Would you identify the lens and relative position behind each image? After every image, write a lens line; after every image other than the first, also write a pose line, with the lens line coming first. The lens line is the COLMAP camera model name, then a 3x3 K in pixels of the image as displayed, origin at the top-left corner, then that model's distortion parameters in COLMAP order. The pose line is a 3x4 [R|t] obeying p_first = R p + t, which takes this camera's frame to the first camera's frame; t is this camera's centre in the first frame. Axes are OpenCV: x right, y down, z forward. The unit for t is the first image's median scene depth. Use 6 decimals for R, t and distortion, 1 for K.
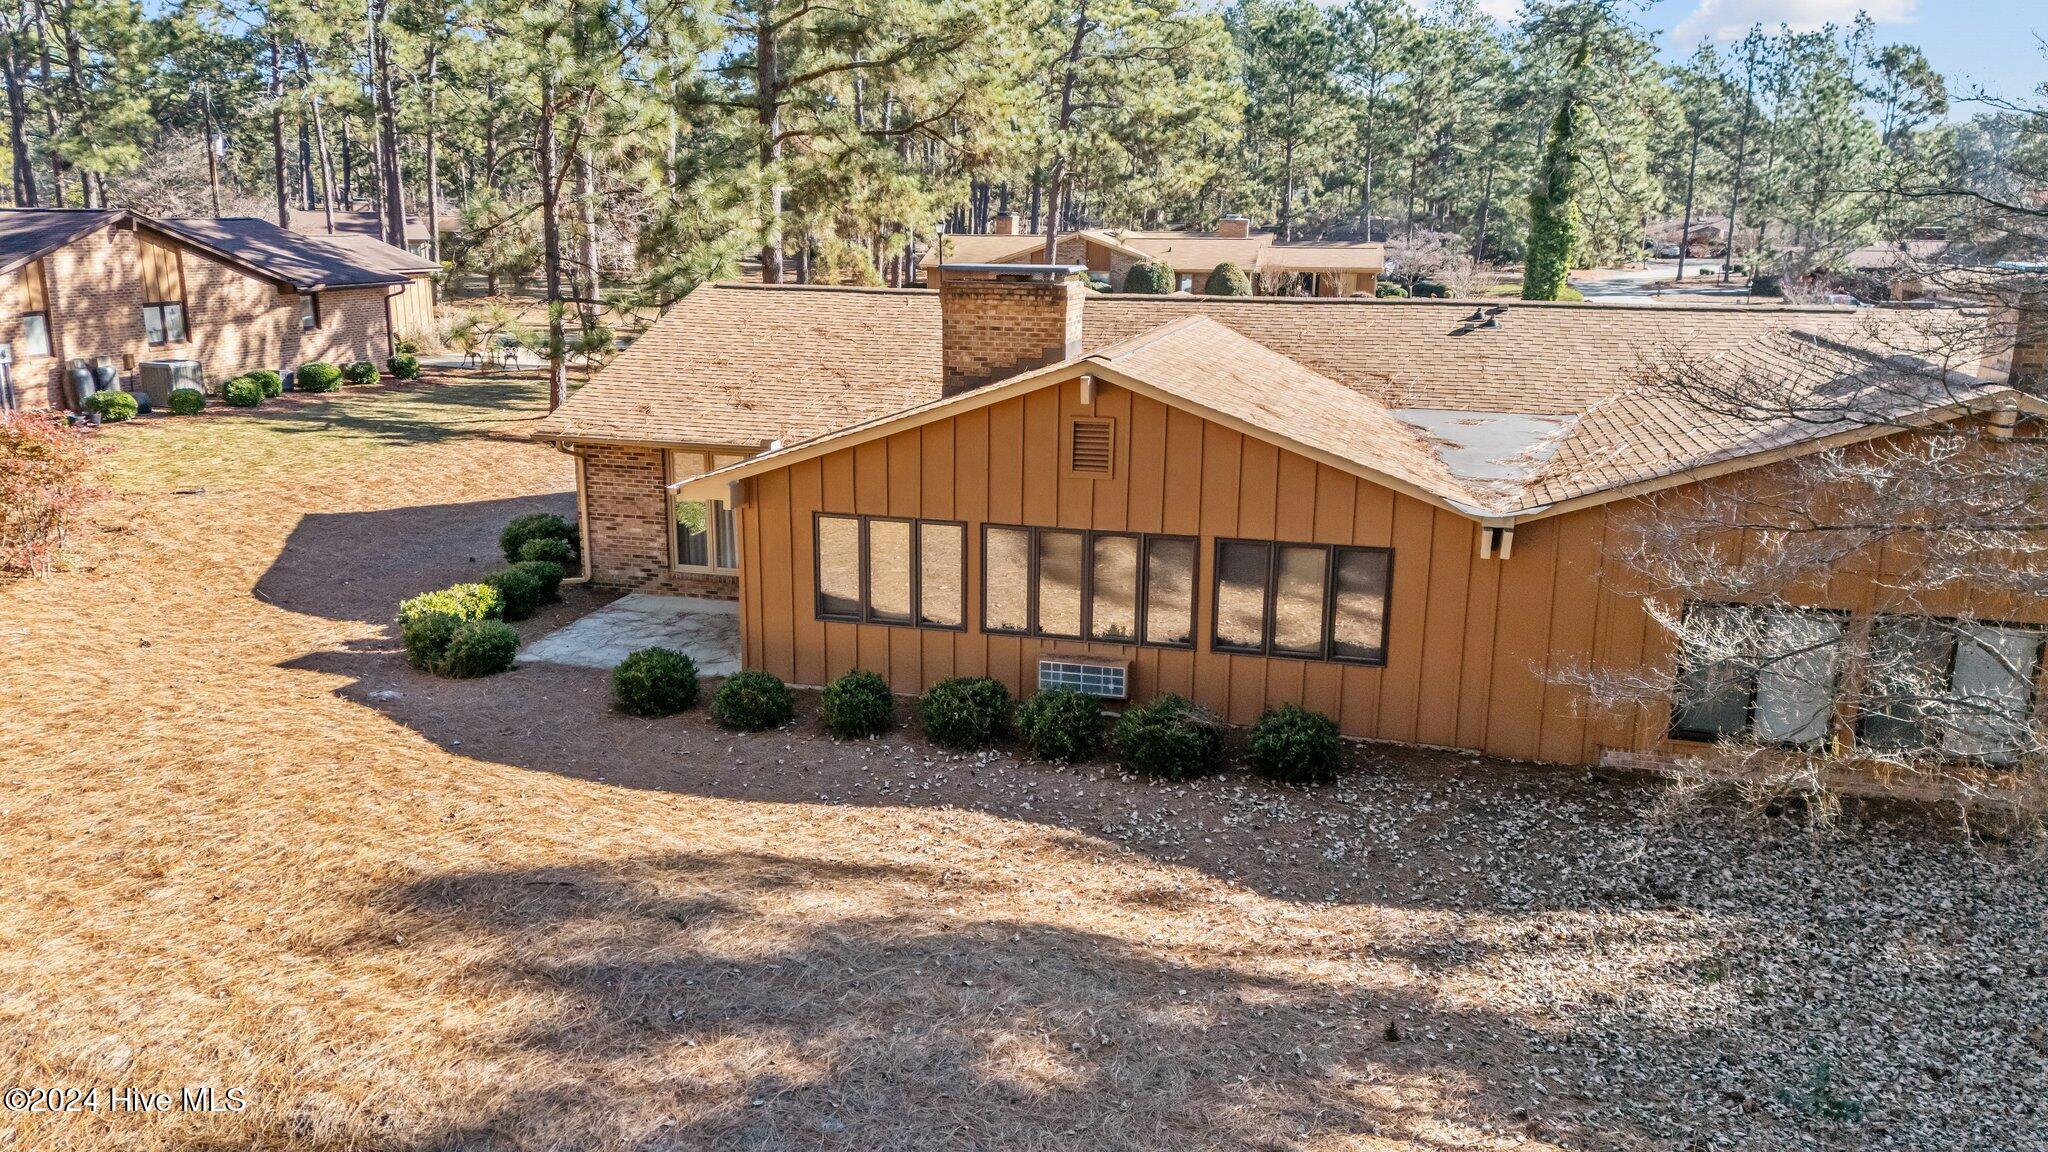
lens RADIAL K [[1482.2, 0, 1017.2], [0, 1482.2, 589.5], [0, 0, 1]] dist [0.116865, -0.135101]
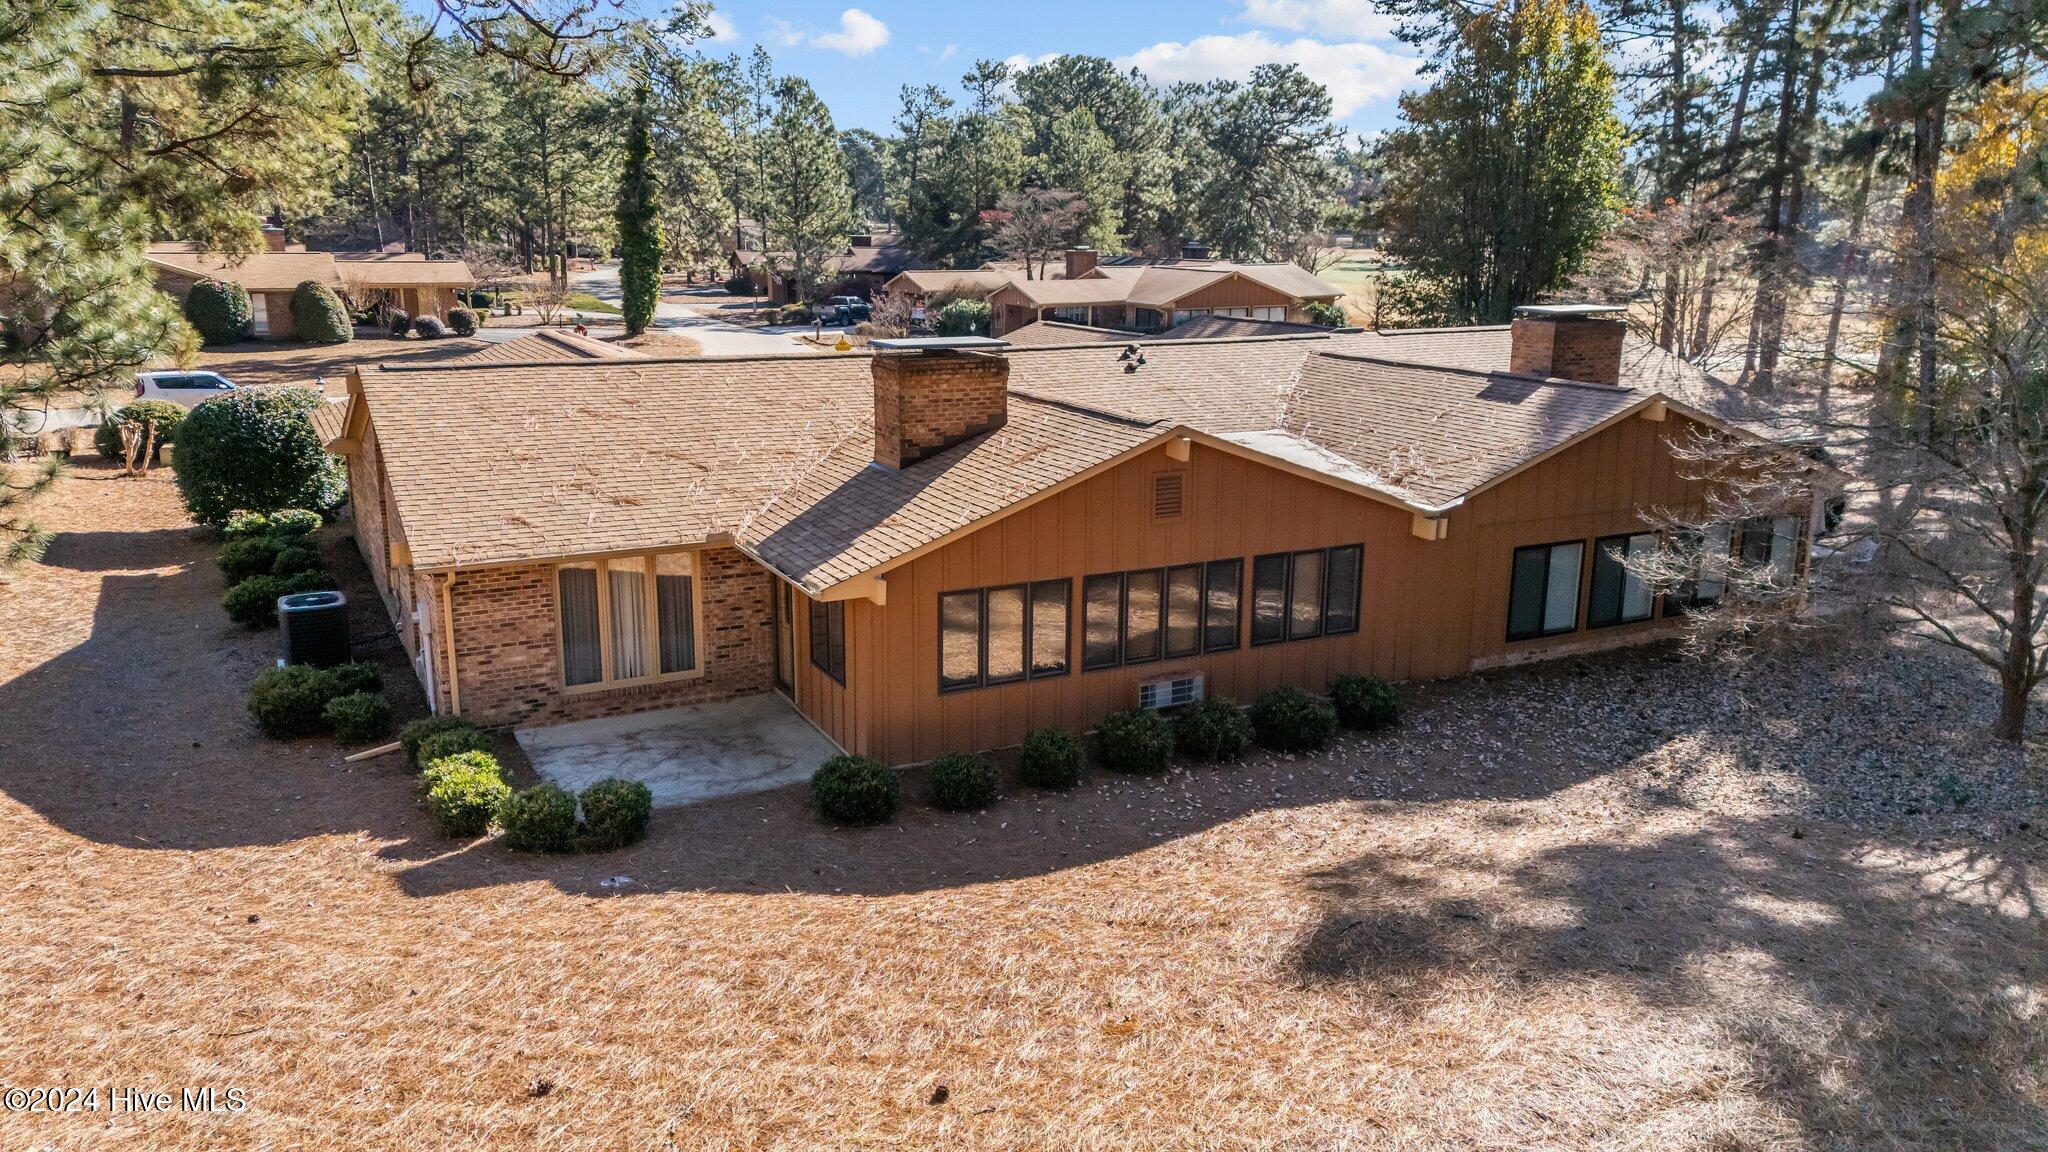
lens RADIAL K [[1482.2, 0, 1017.2], [0, 1482.2, 589.5], [0, 0, 1]] dist [0.116865, -0.135101]
pose [[0.738983, -0.168527, 0.652306, -0.779992], [0.164544, 0.984035, 0.067823, -0.117291], [-0.653322, 0.057213, 0.754915, 0.182164]]
